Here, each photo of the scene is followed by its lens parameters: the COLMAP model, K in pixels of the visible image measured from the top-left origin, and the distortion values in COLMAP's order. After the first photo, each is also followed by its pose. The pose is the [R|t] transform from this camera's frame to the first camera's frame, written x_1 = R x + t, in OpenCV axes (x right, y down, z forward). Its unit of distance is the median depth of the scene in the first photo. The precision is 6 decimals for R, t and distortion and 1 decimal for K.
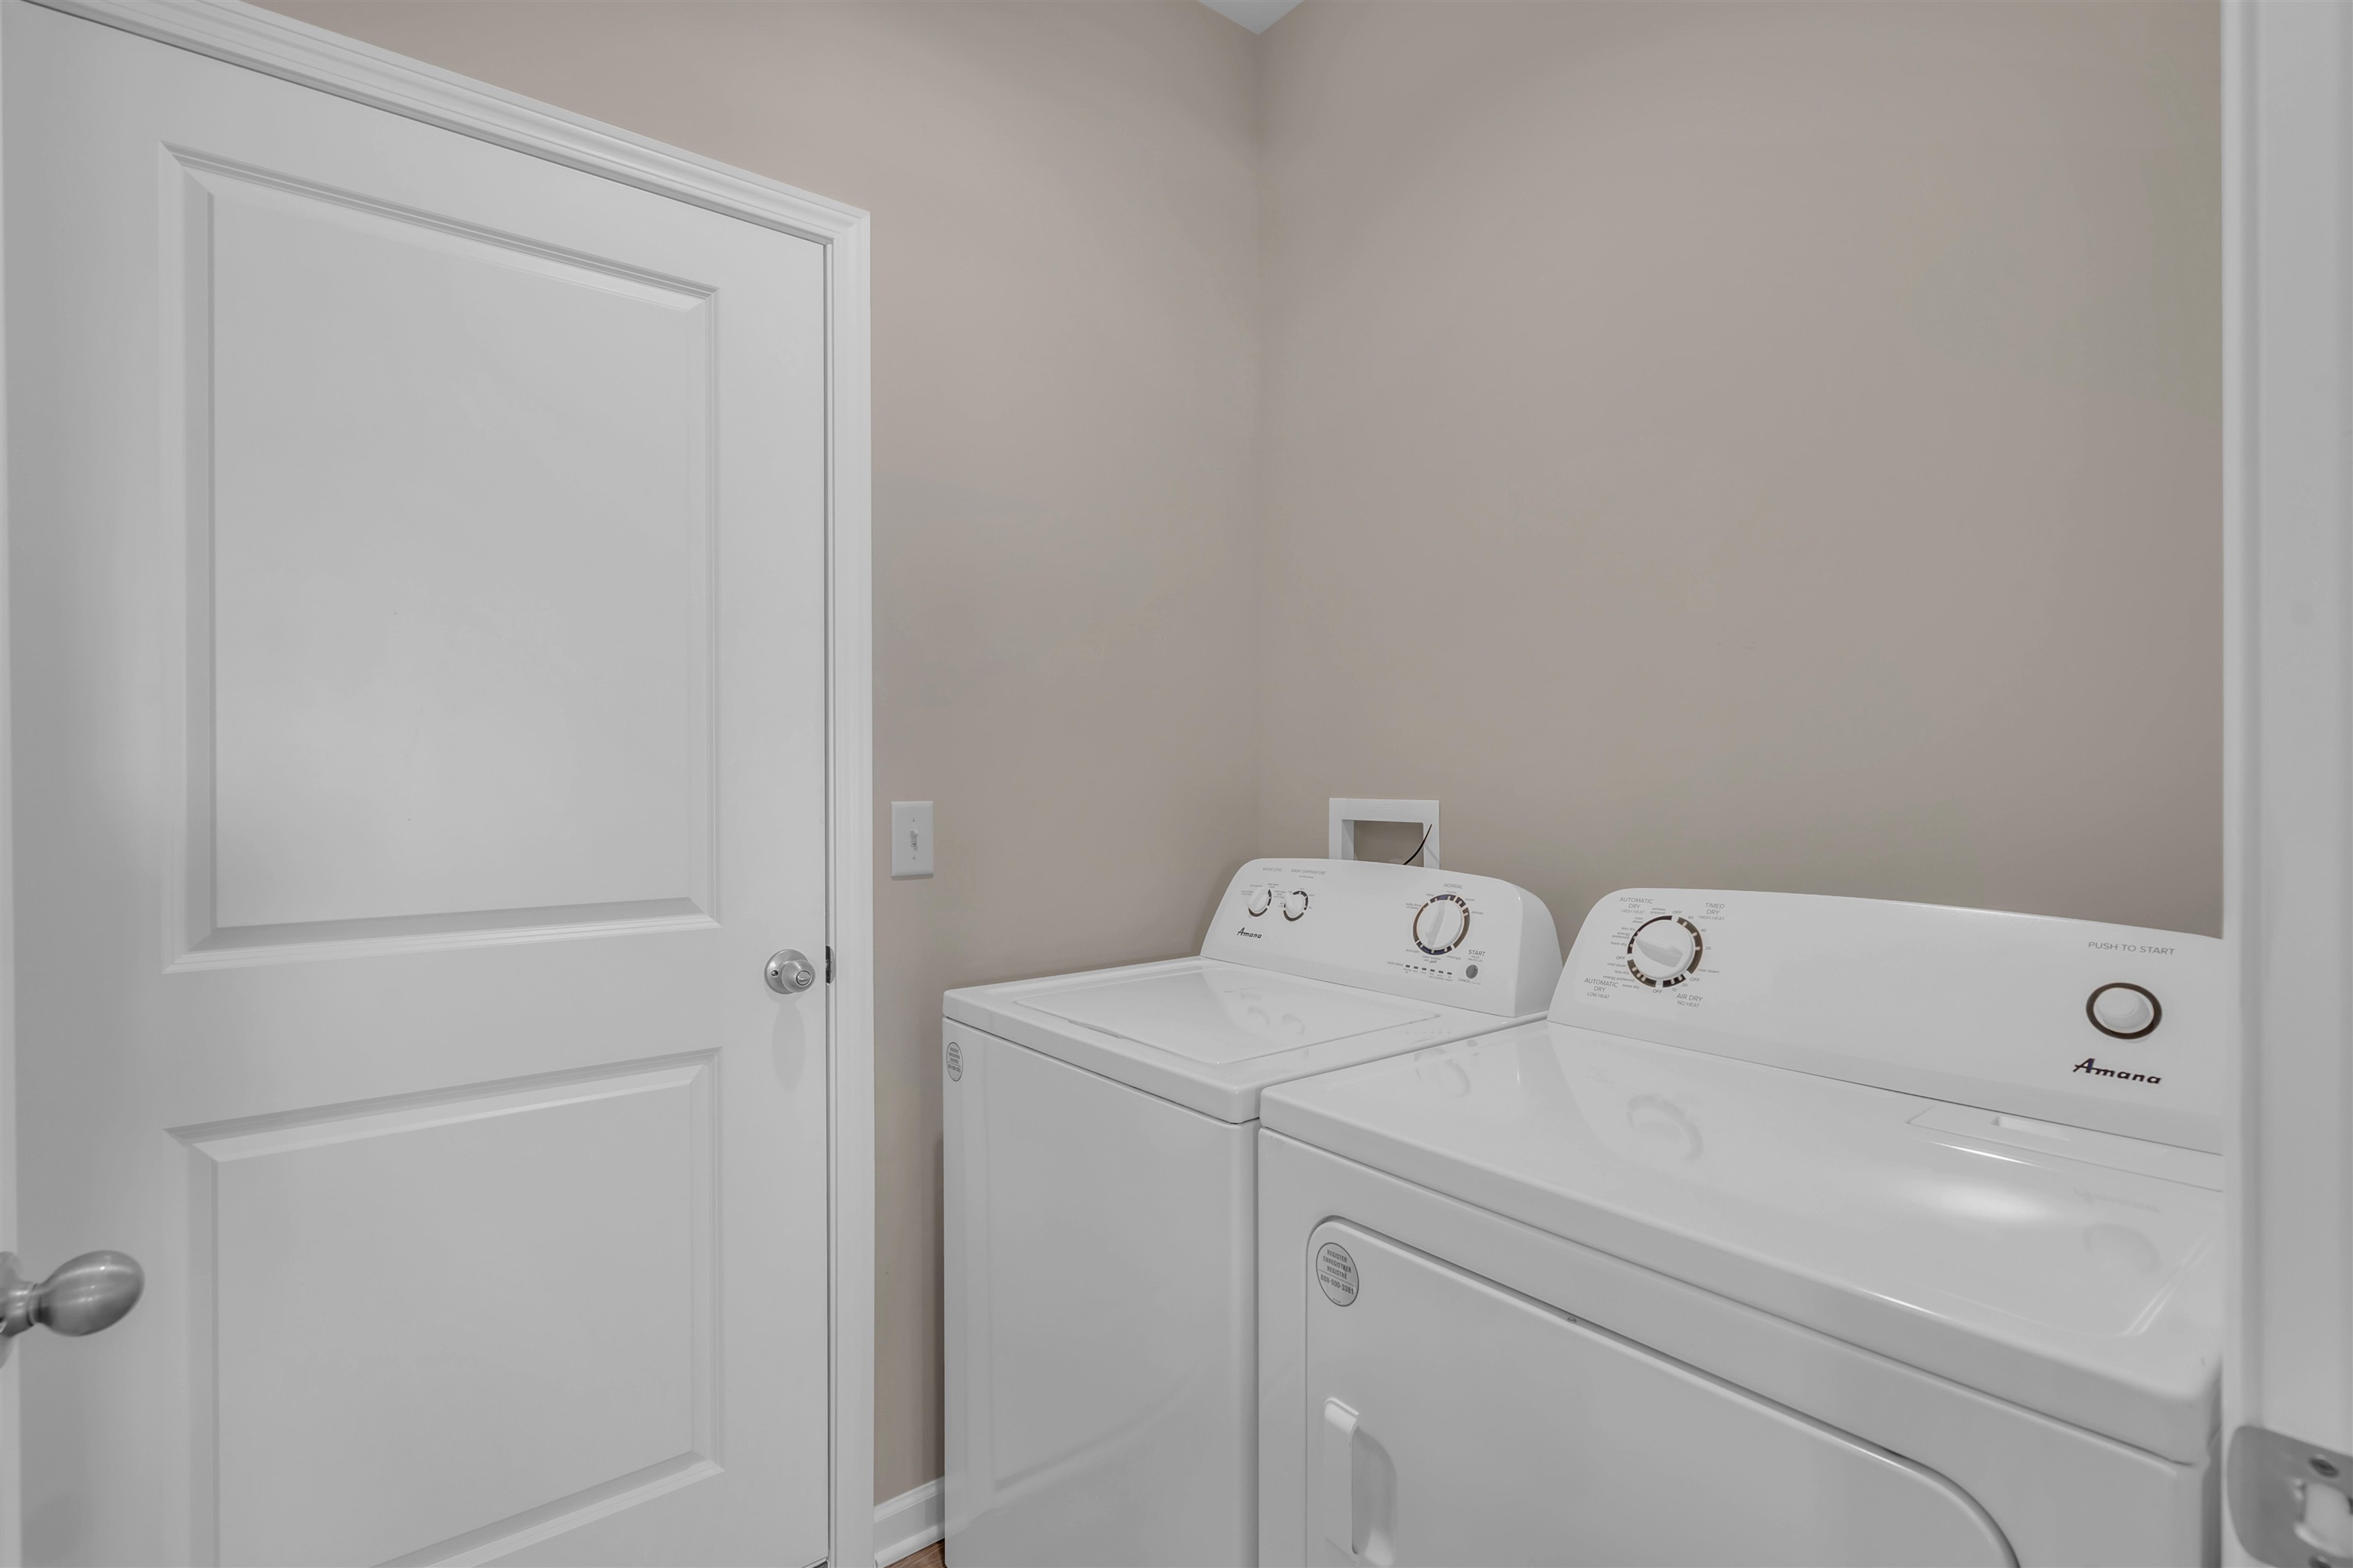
lens RADIAL K [[1067.8, 0, 1151.7], [0, 1067.8, 778.7], [0, 0, 1]] dist [0.010078, 0.000537]
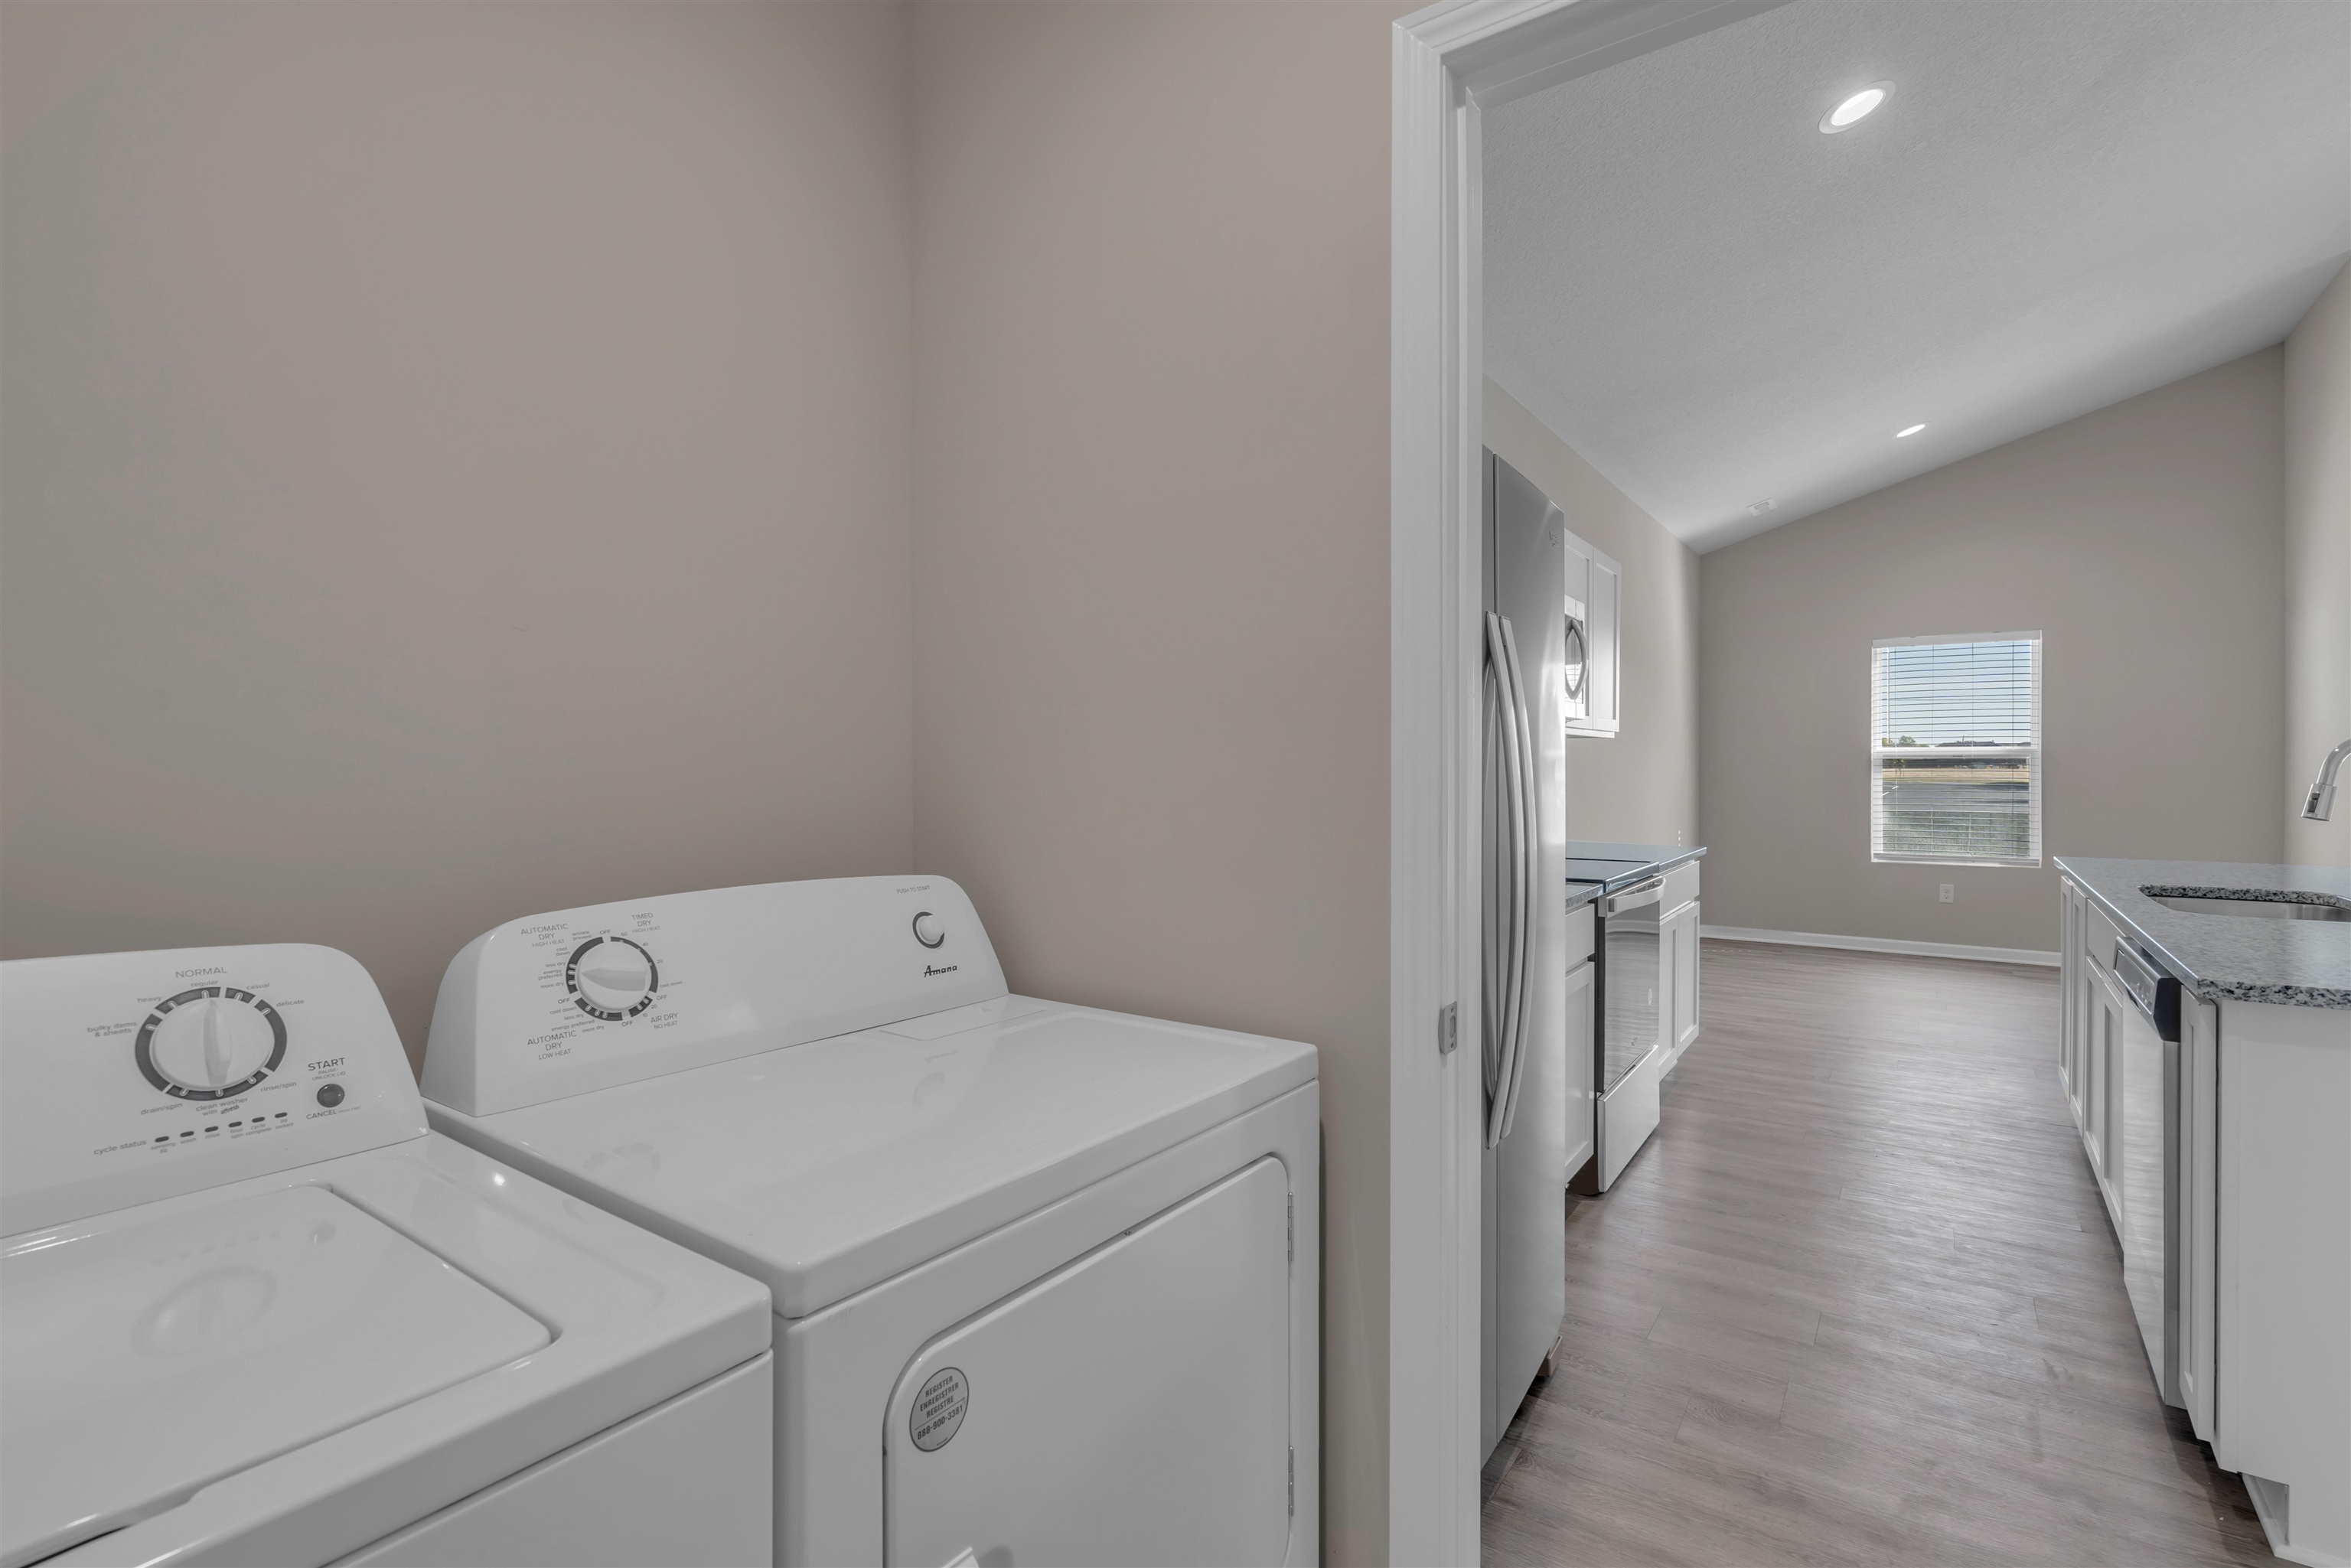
lens RADIAL K [[1113.2, 0, 1157.4], [0, 1113.2, 769.6], [0, 0, 1]] dist [-0.050306, 0.028125]
pose [[-0.275422, 0.003165, 0.961318, -0.491760], [0.005734, 0.999982, -0.001649, -0.002914], [-0.961306, 0.005058, -0.275435, 0.813852]]
